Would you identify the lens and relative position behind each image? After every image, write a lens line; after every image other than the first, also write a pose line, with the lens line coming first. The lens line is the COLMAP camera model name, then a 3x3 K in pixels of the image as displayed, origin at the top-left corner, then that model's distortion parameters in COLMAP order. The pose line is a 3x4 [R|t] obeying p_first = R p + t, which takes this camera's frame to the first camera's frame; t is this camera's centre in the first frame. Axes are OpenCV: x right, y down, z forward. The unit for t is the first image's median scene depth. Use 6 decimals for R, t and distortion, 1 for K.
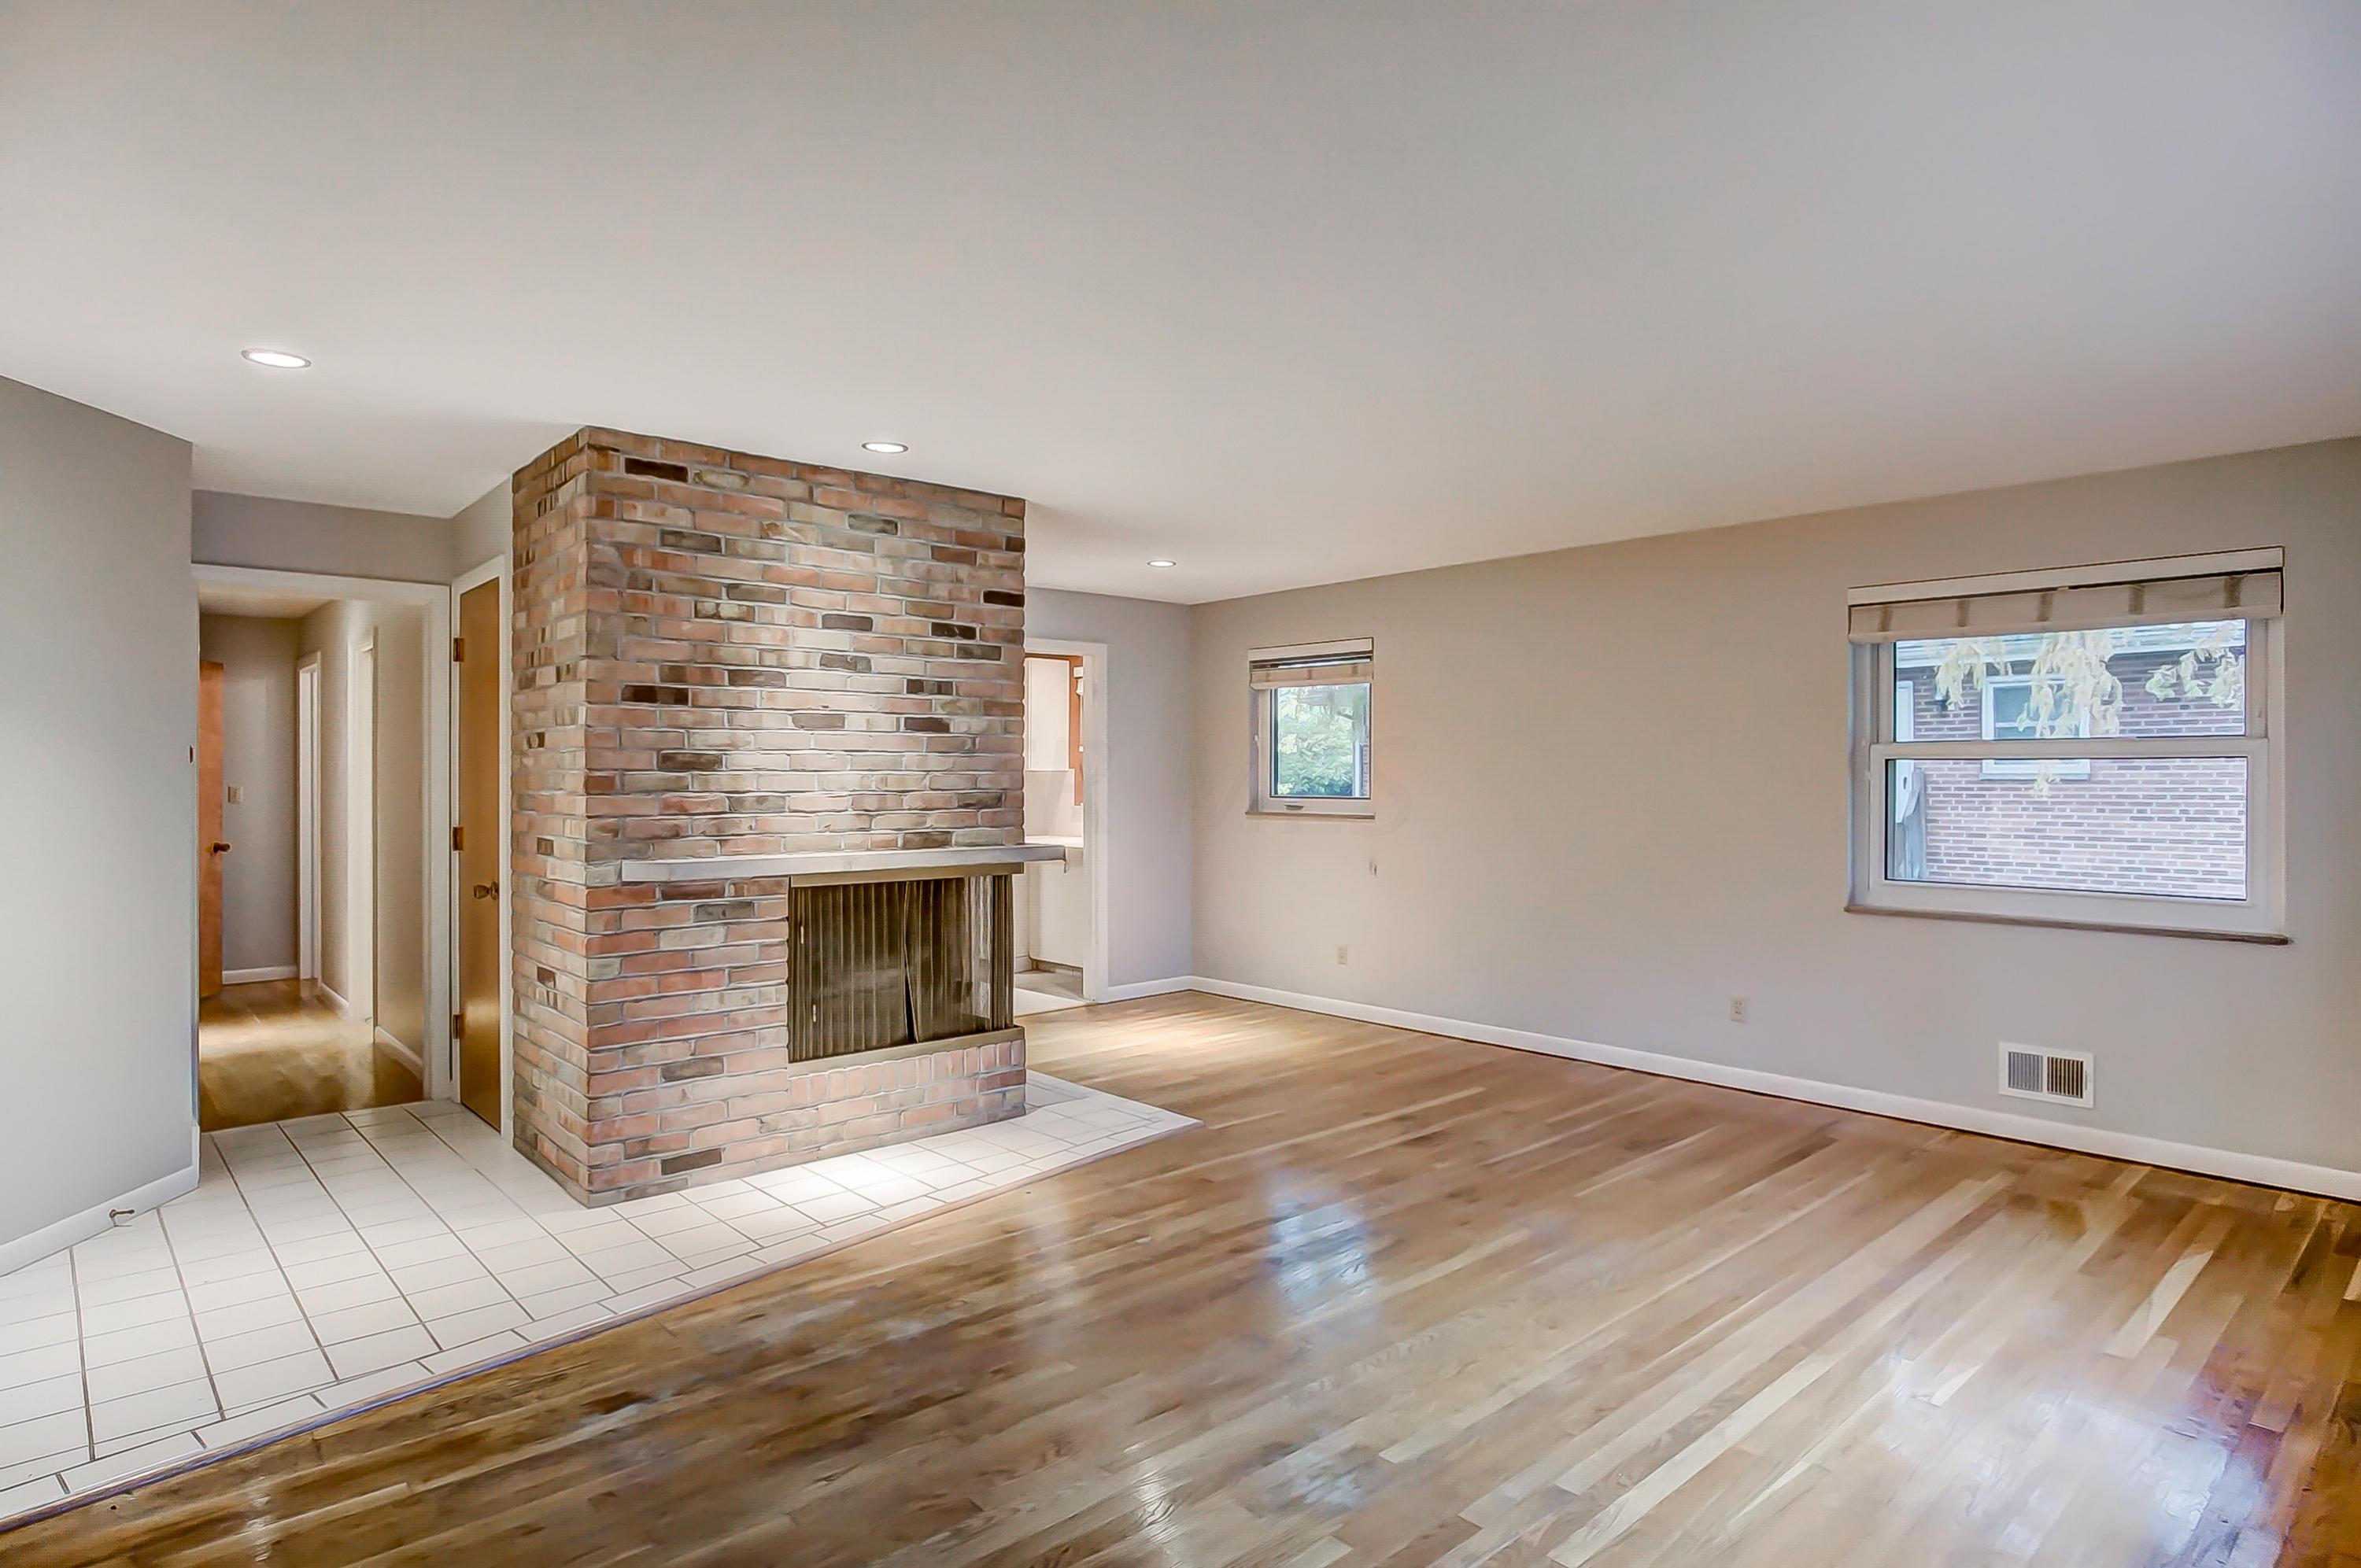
lens RADIAL K [[1299.9, 0, 1188.6], [0, 1299.9, 810.0], [0, 0, 1]] dist [-0.033493, 0.011066]
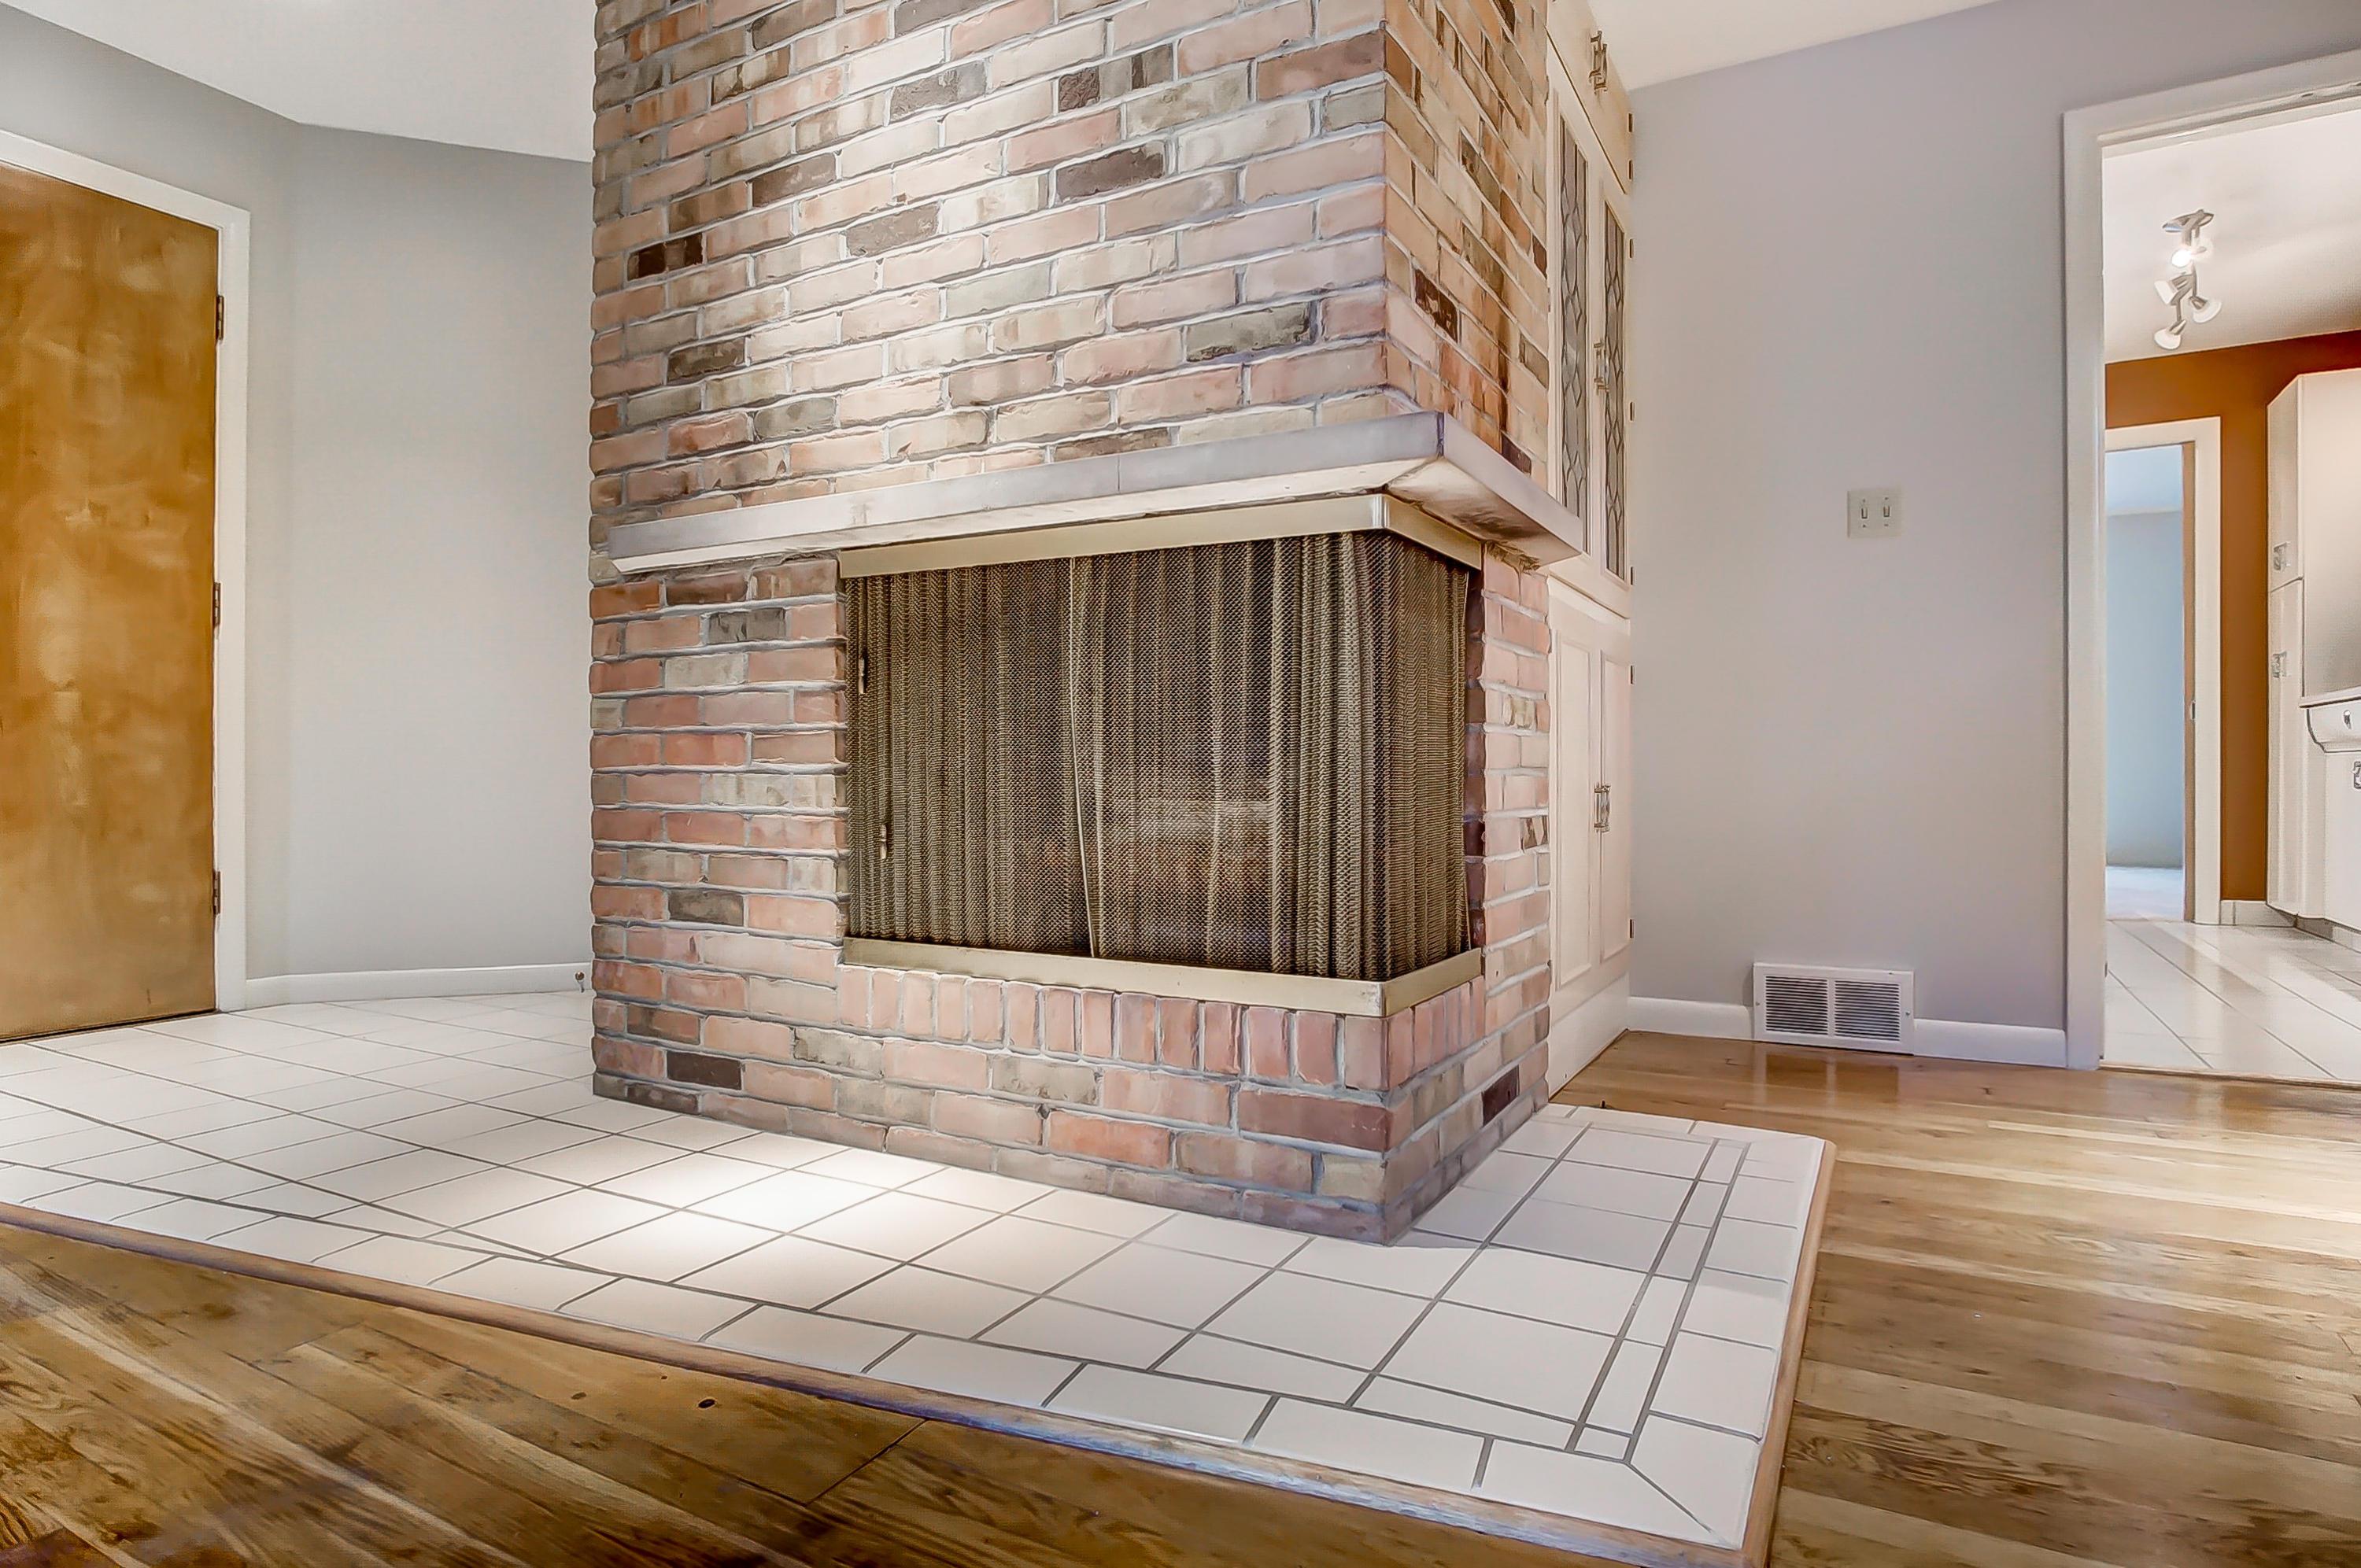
lens RADIAL K [[1299.9, 0, 1185.1], [0, 1299.9, 773.1], [0, 0, 1]] dist [-0.033493, 0.011066]
pose [[0.303695, 0.005061, -0.952756, 0.209190], [-0.023363, 0.999725, -0.002137, 0.133795], [0.952483, 0.022908, 0.303729, 0.989913]]
